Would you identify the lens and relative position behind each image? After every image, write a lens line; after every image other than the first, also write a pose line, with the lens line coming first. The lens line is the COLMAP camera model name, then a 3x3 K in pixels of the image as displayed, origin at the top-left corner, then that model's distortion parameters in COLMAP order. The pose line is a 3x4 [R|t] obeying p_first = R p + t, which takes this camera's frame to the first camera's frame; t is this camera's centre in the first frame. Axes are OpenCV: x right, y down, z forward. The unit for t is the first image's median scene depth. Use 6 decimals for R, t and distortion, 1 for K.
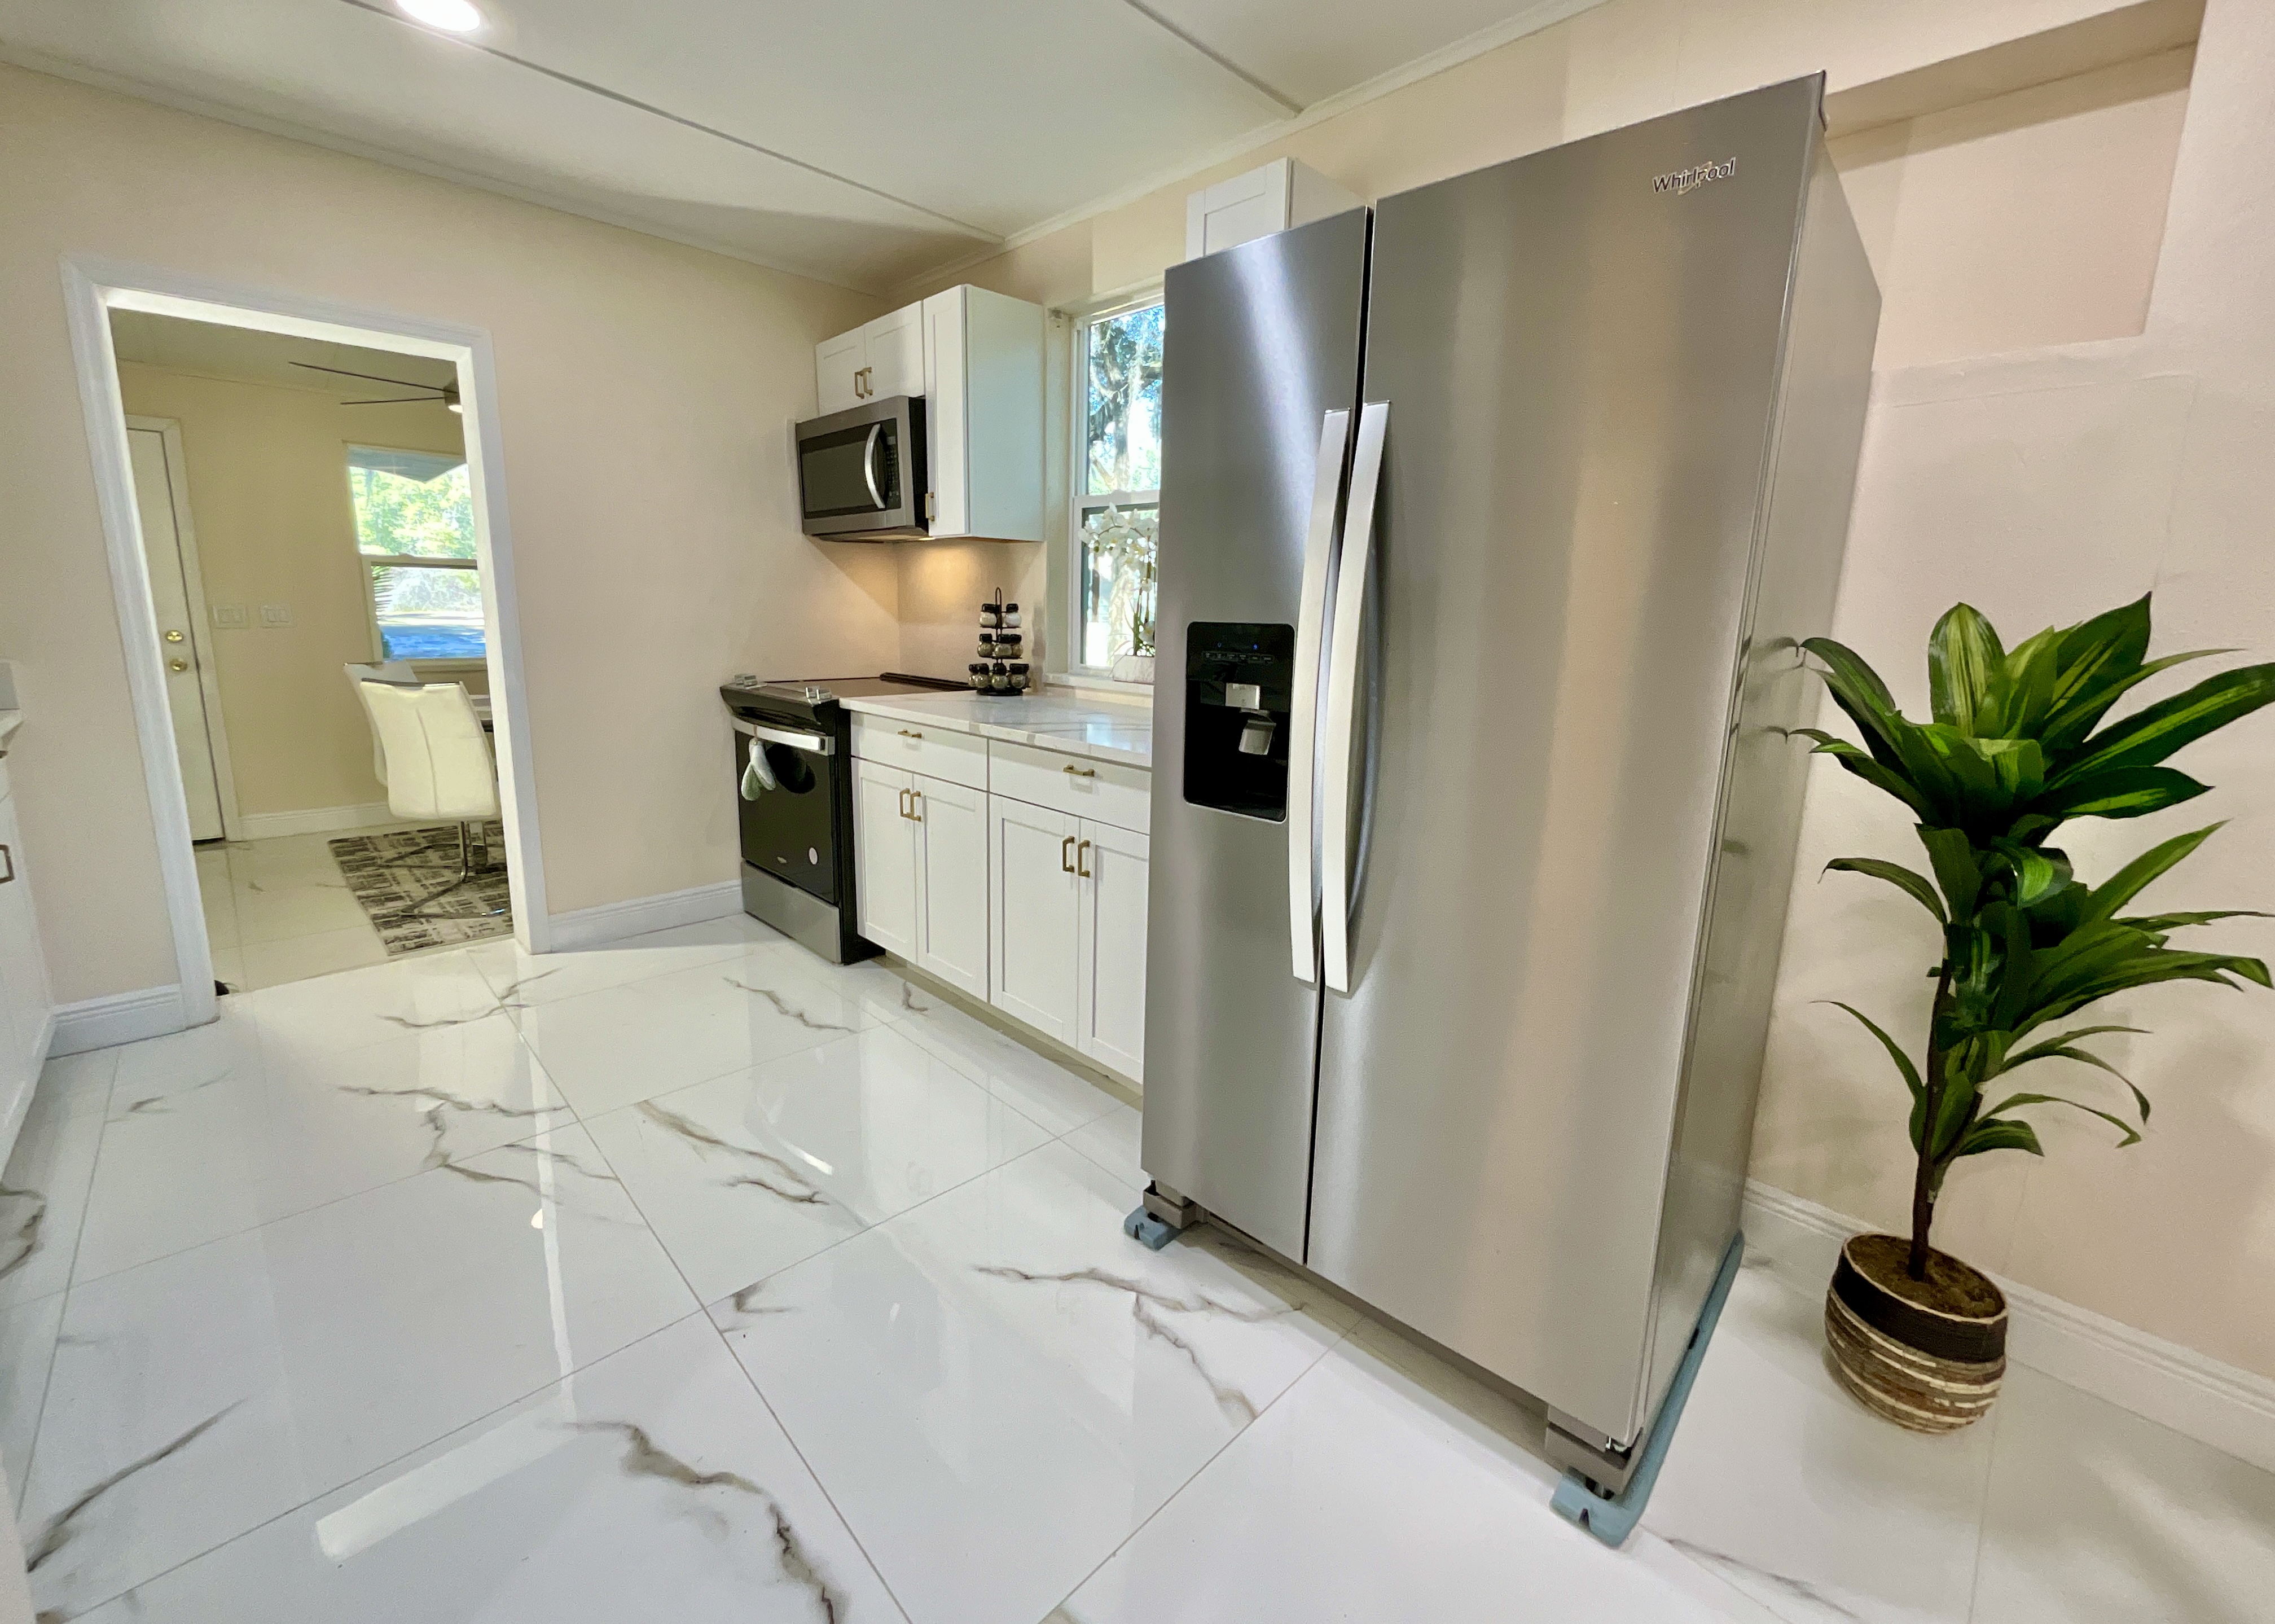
lens RADIAL K [[940.9, 0, 1150.9], [0, 940.9, 776.6], [0, 0, 1]] dist [-0.001626, -0.000912]
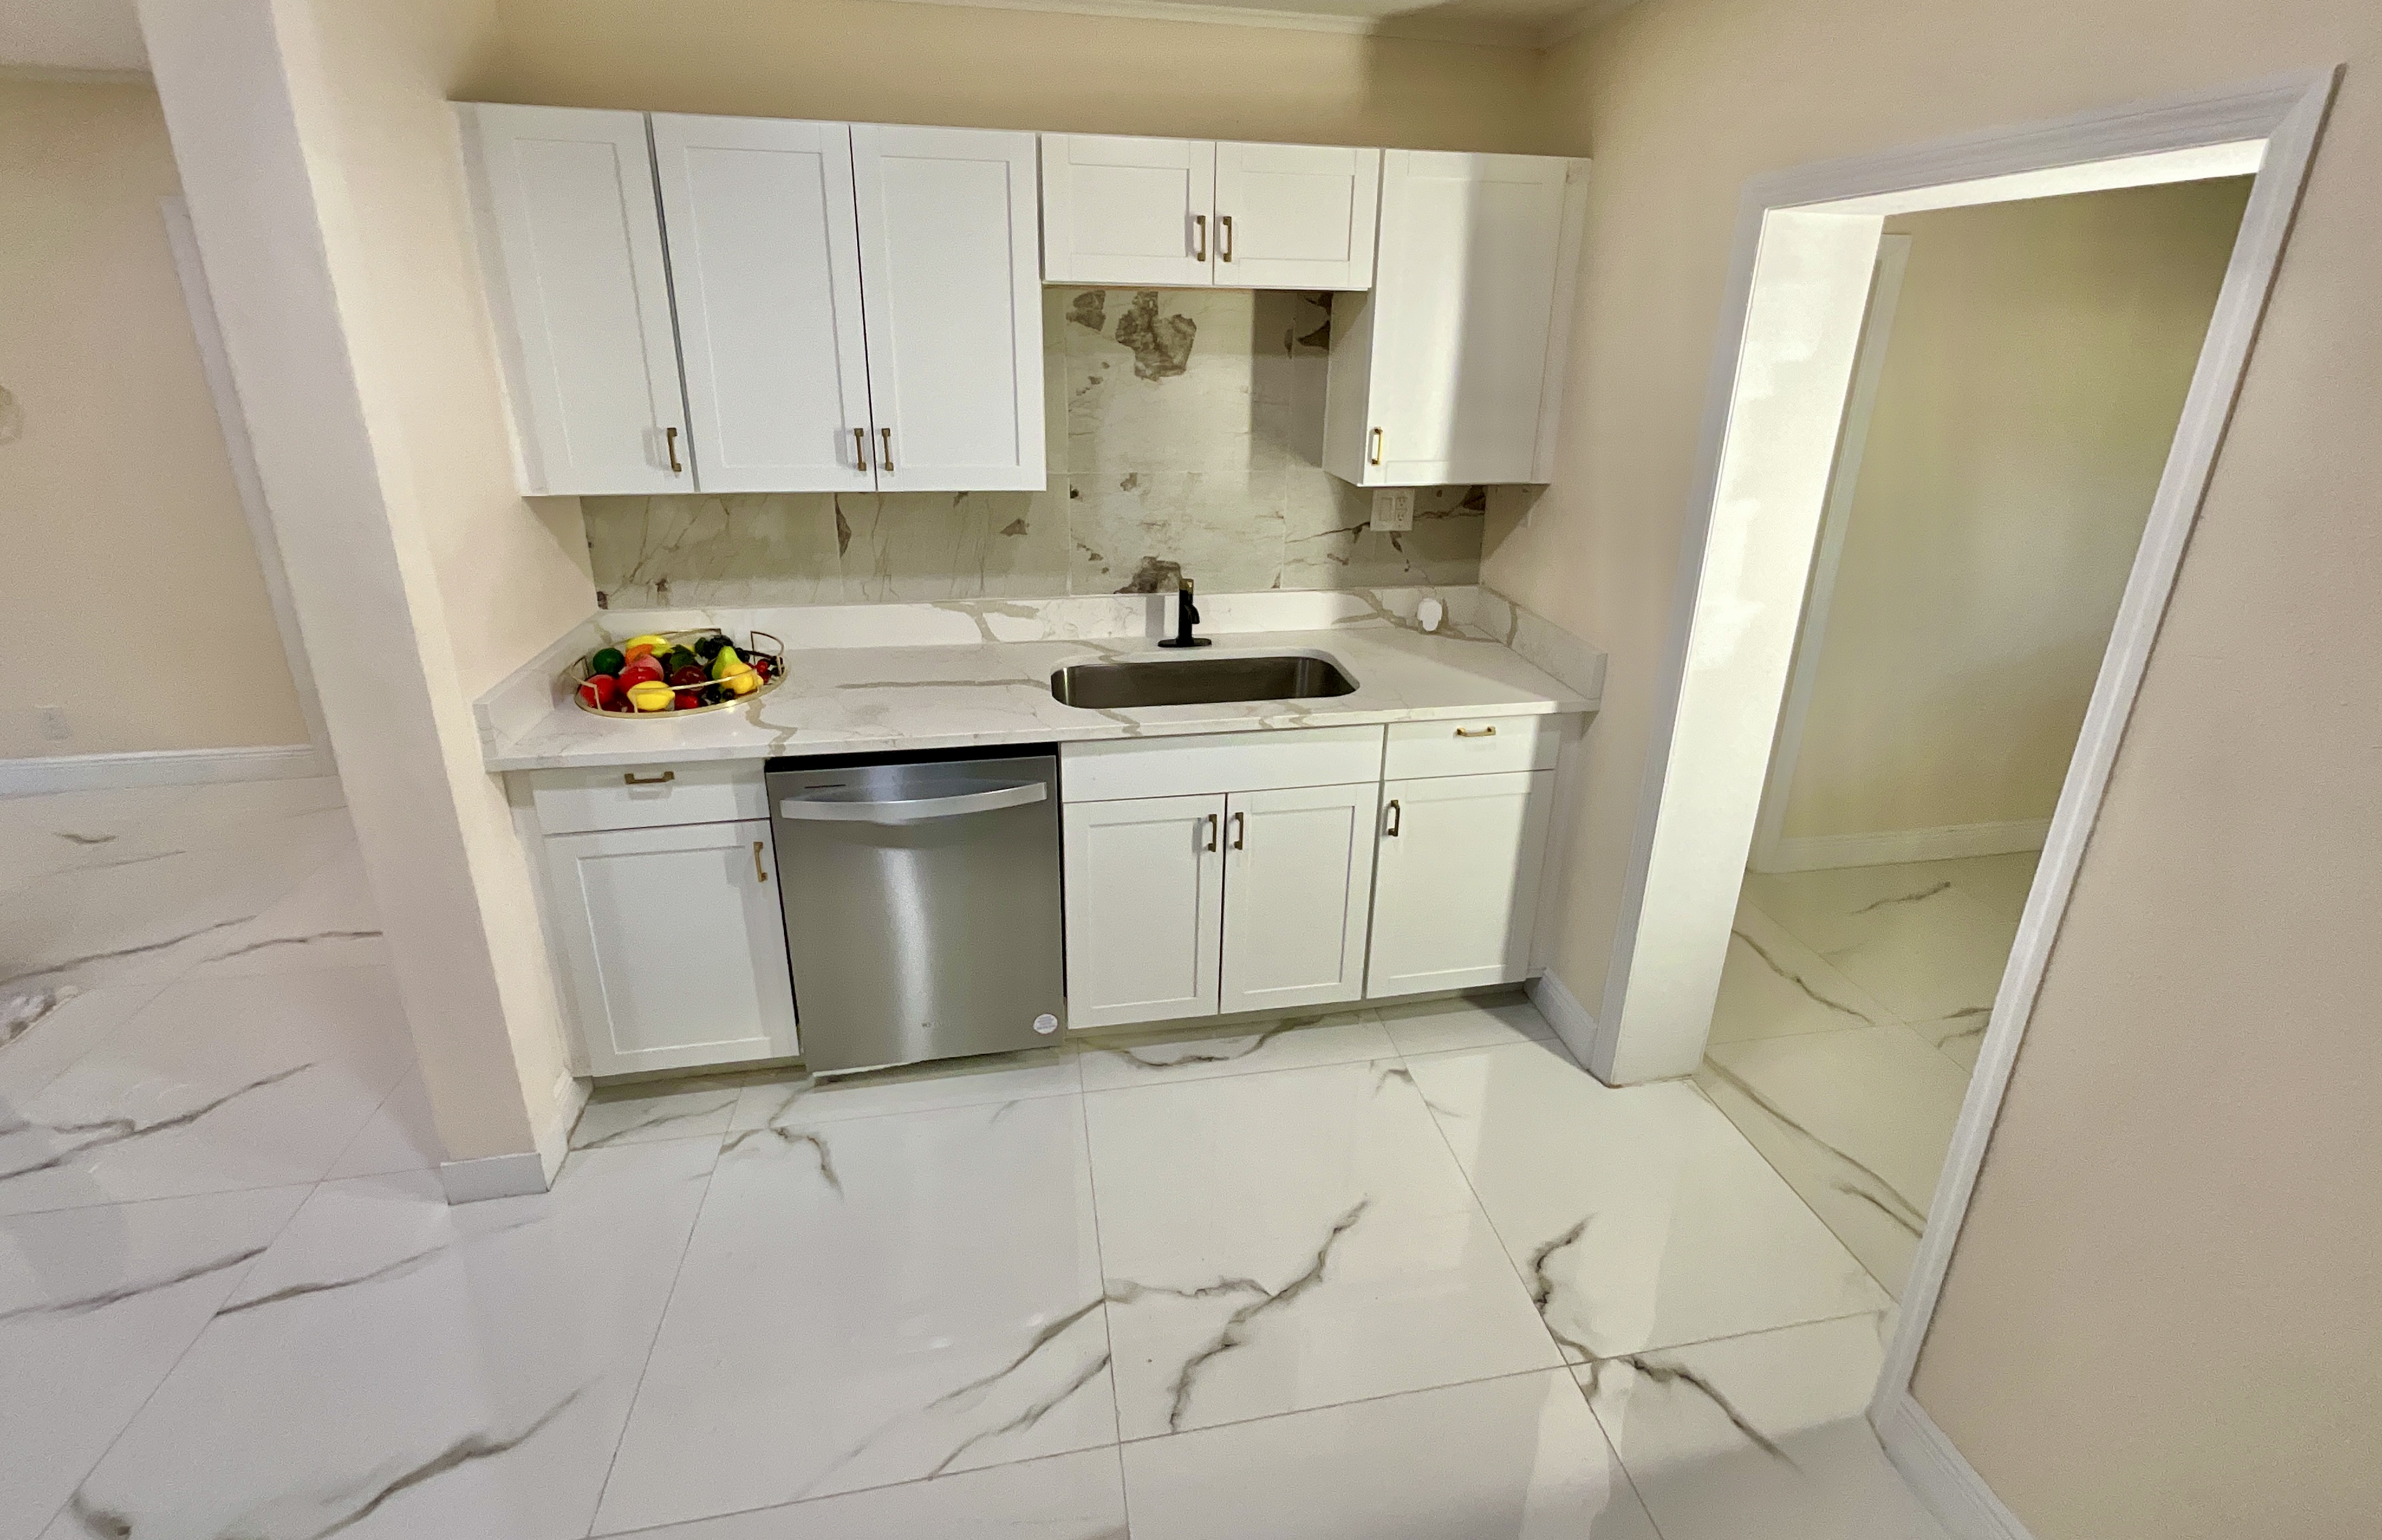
lens RADIAL K [[993.3, 0, 1180.6], [0, 993.3, 655.6], [0, 0, 1]] dist [0.001276, -0.001748]
pose [[-0.566375, 0.227674, -0.792076, -0.161463], [-0.176715, 0.905182, 0.386546, -0.386986], [0.804979, 0.358902, -0.472438, 1.011155]]
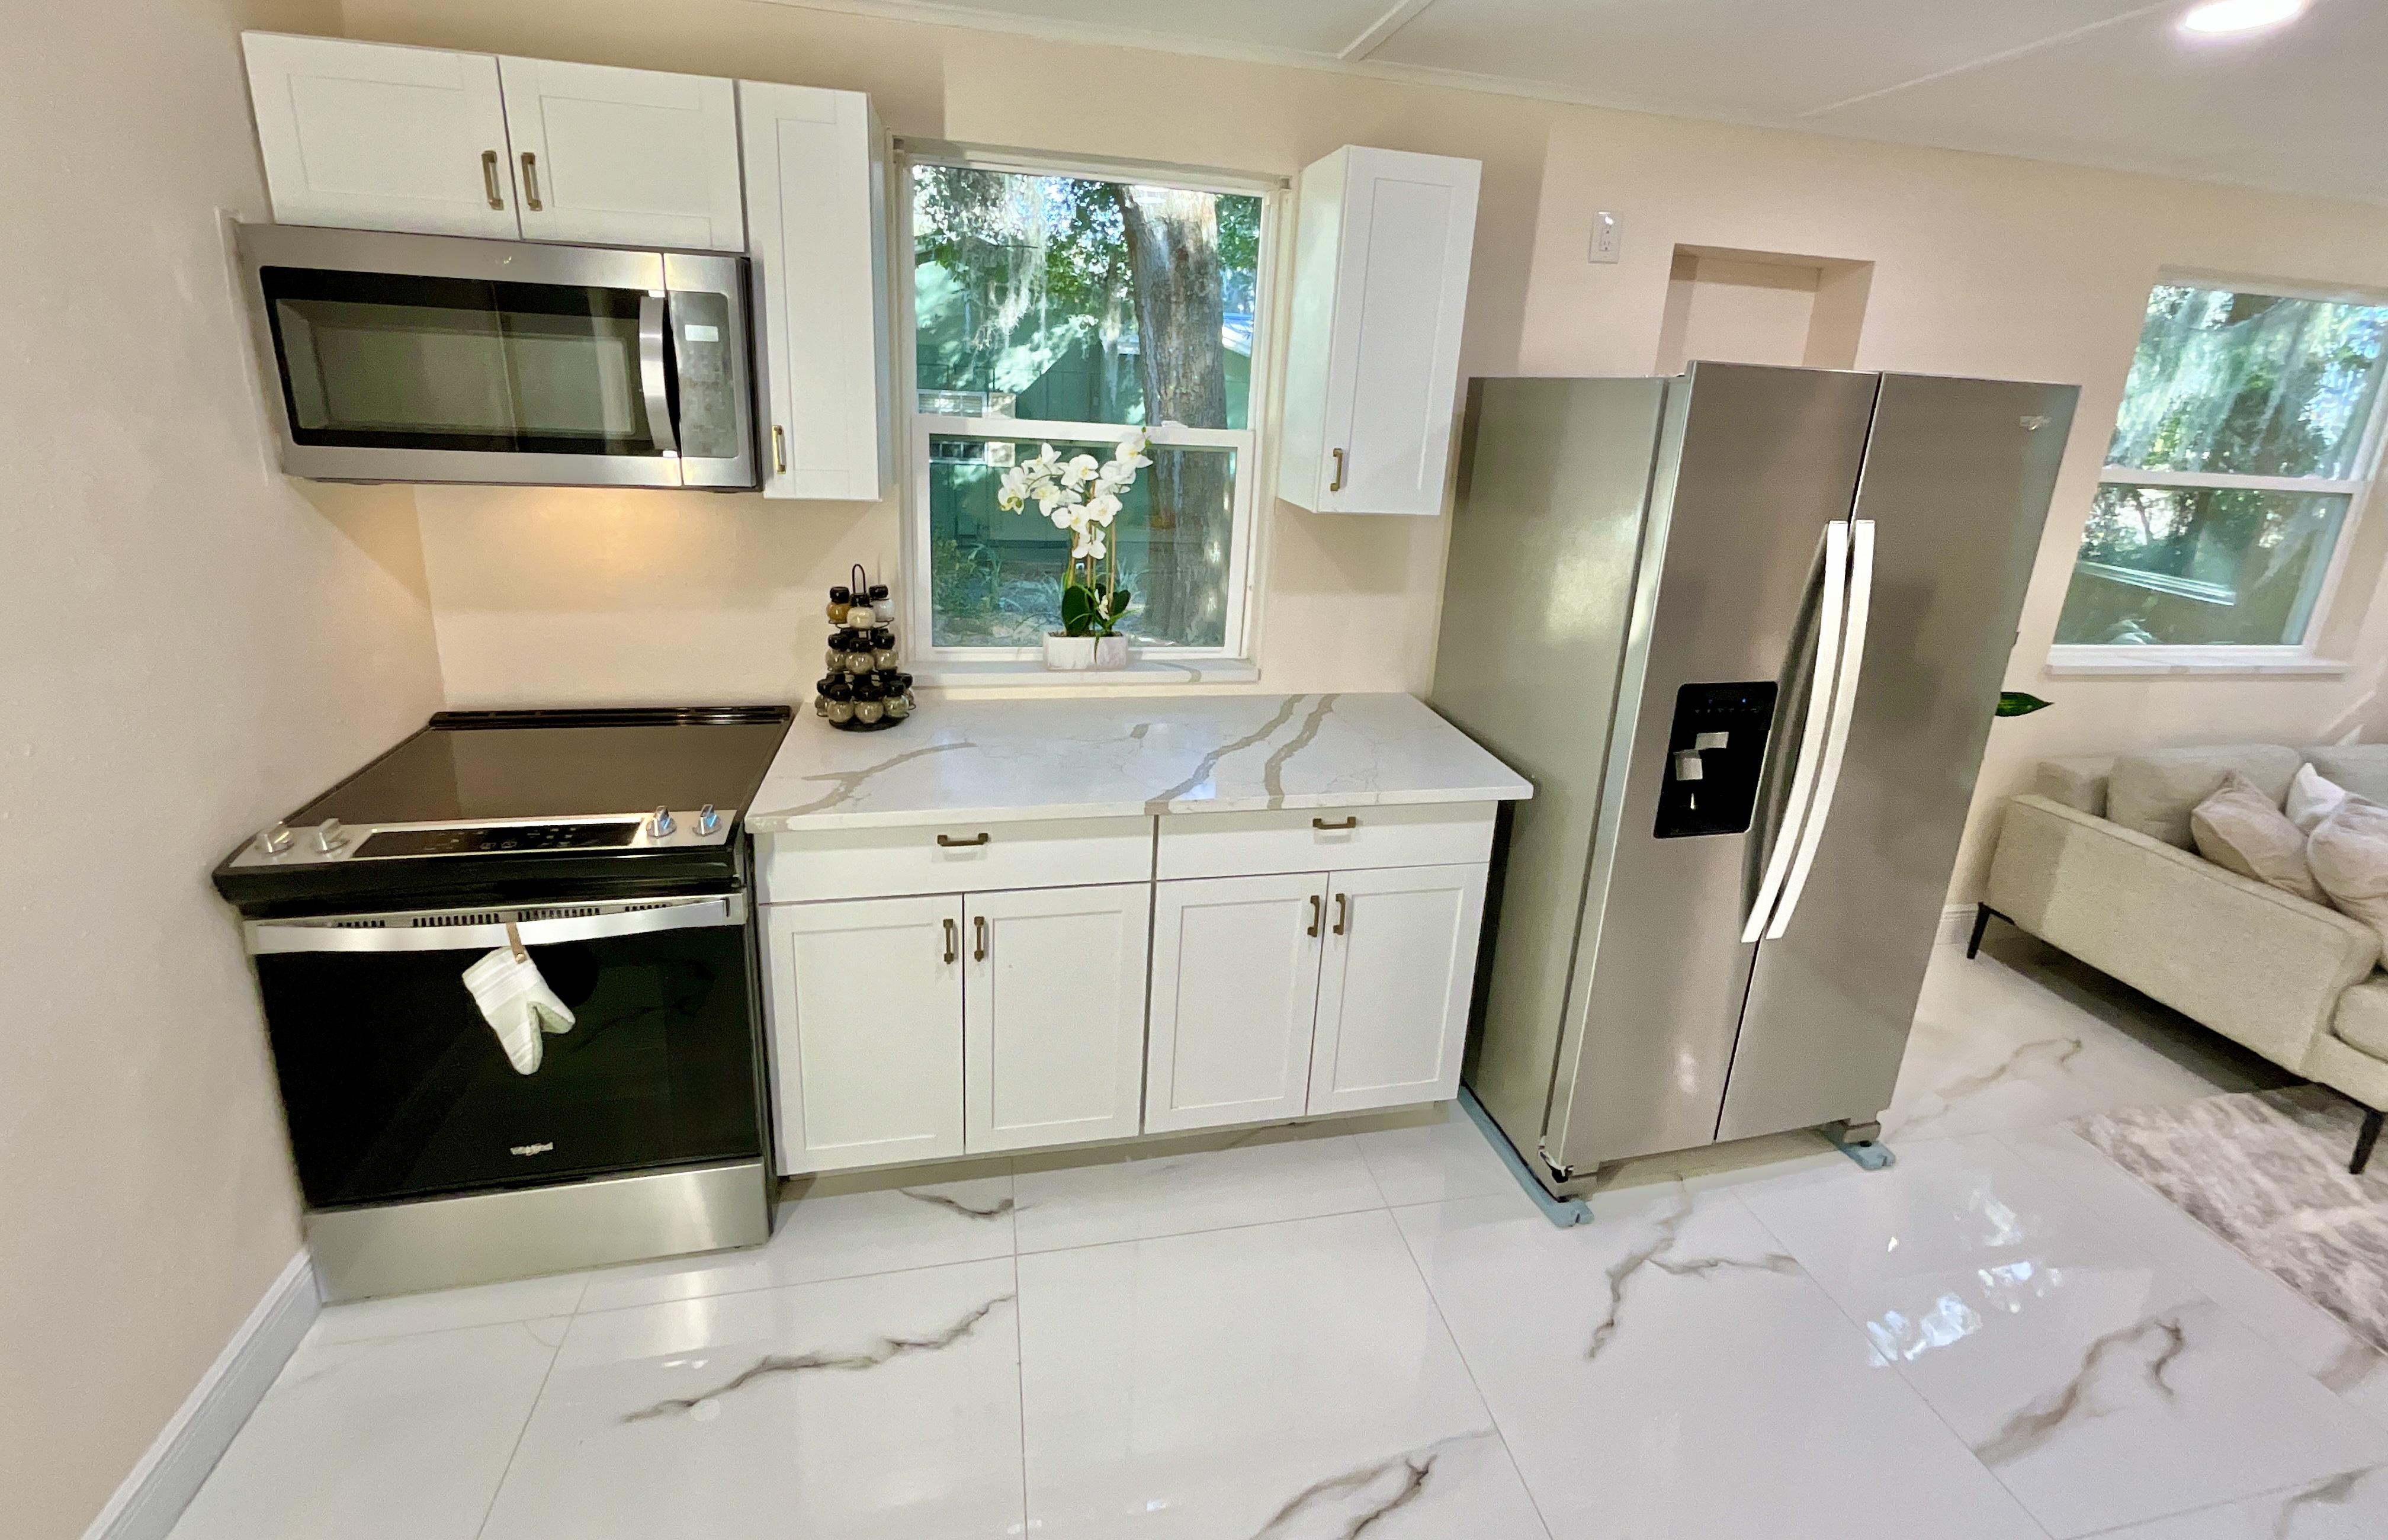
lens RADIAL K [[995.9, 0, 1205.7], [0, 995.9, 649.8], [0, 0, 1]] dist [0.001276, -0.001748]
pose [[0.535656, -0.210700, 0.817727, -0.759162], [0.110956, 0.977537, 0.179195, -0.300983], [-0.837115, -0.005255, 0.547002, 0.530564]]
